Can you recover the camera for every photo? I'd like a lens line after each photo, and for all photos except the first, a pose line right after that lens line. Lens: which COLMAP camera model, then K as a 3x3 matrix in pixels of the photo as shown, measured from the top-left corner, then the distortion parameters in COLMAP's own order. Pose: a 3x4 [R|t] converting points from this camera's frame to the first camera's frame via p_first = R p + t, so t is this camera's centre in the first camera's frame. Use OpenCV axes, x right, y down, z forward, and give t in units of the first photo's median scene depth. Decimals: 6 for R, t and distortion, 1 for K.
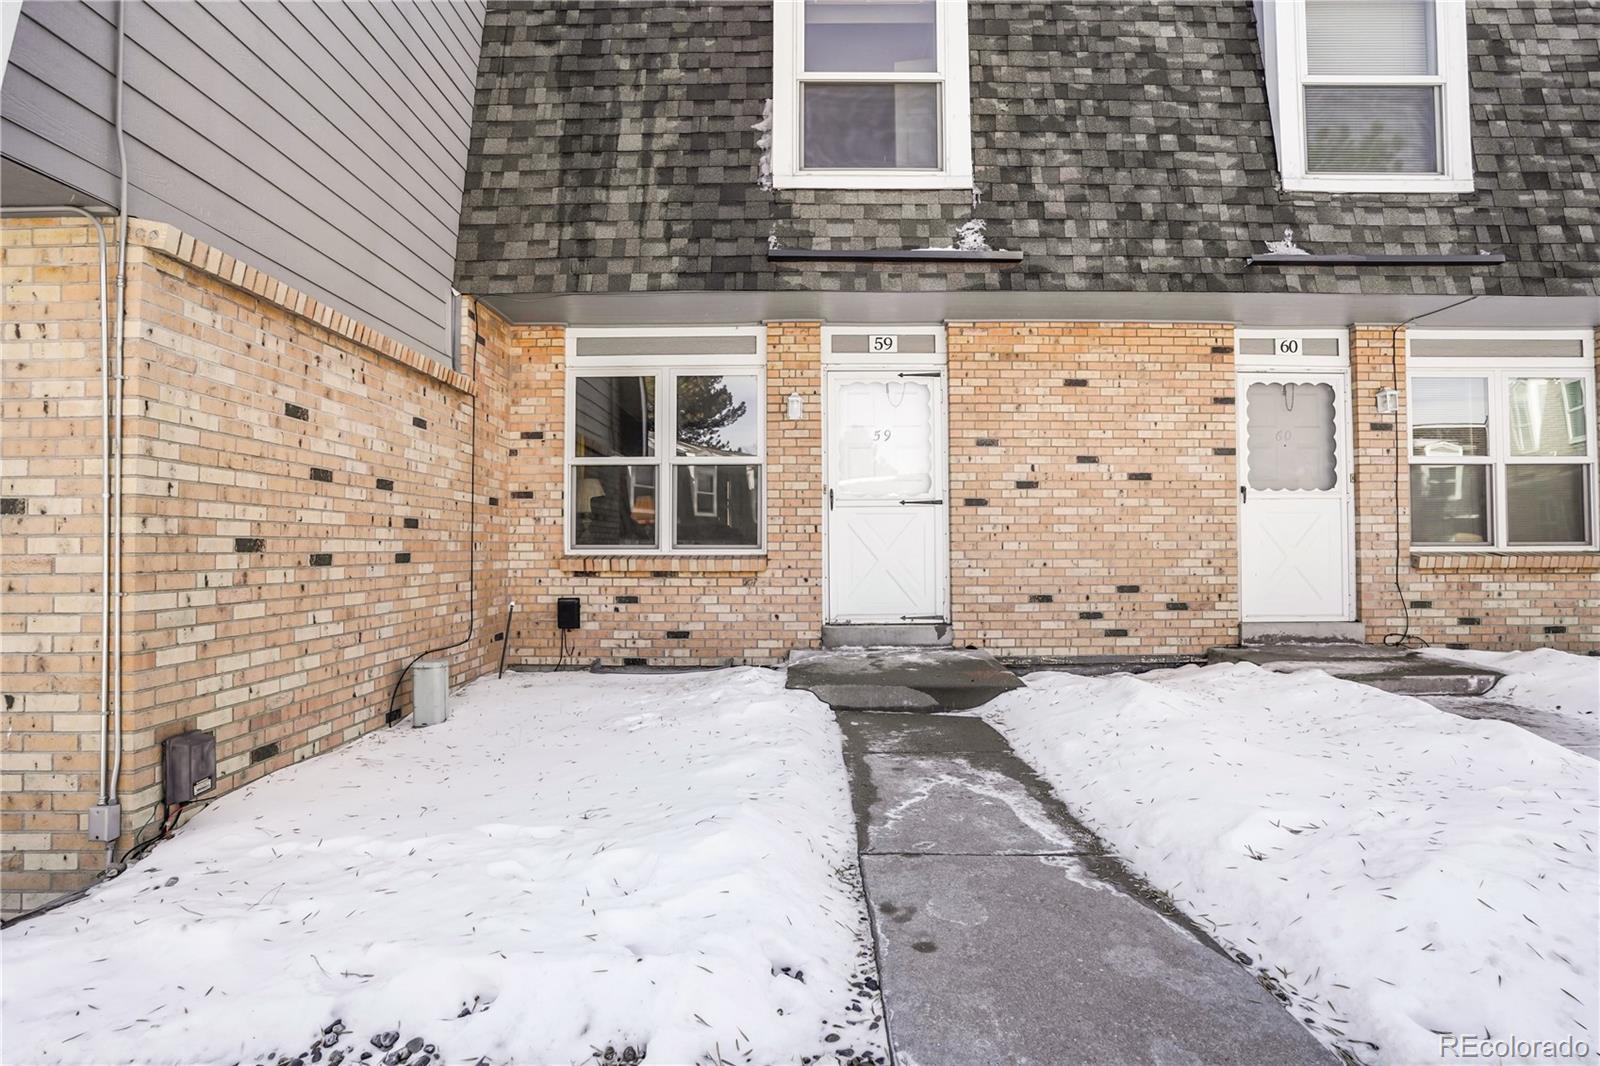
lens RADIAL K [[820.8, 0, 800.0], [0, 820.8, 533.0], [0, 0, 1]] dist [-0.079849, 0.037180]
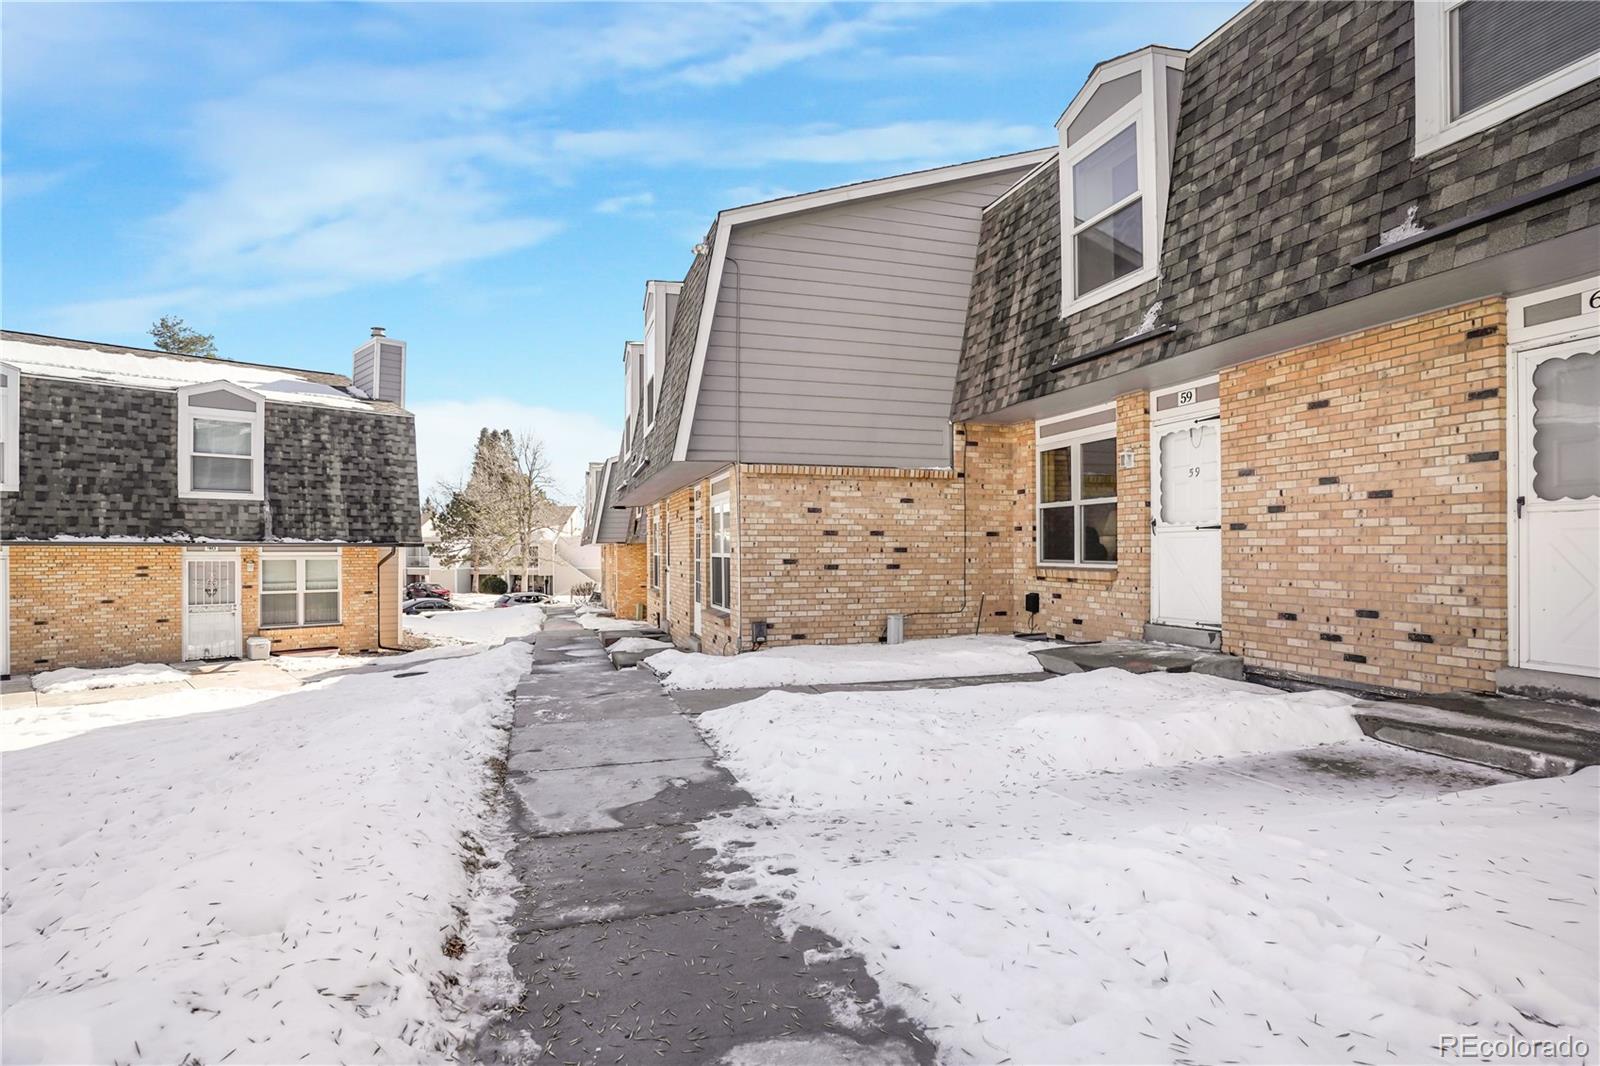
lens RADIAL K [[811.4, 0, 797.6], [0, 811.4, 557.6], [0, 0, 1]] dist [-0.002481, 0.000442]
pose [[0.308383, 0.010597, -0.951203, 1.100608], [0.018922, 0.999672, 0.017272, -0.025773], [0.951074, -0.023325, 0.308081, 0.075452]]
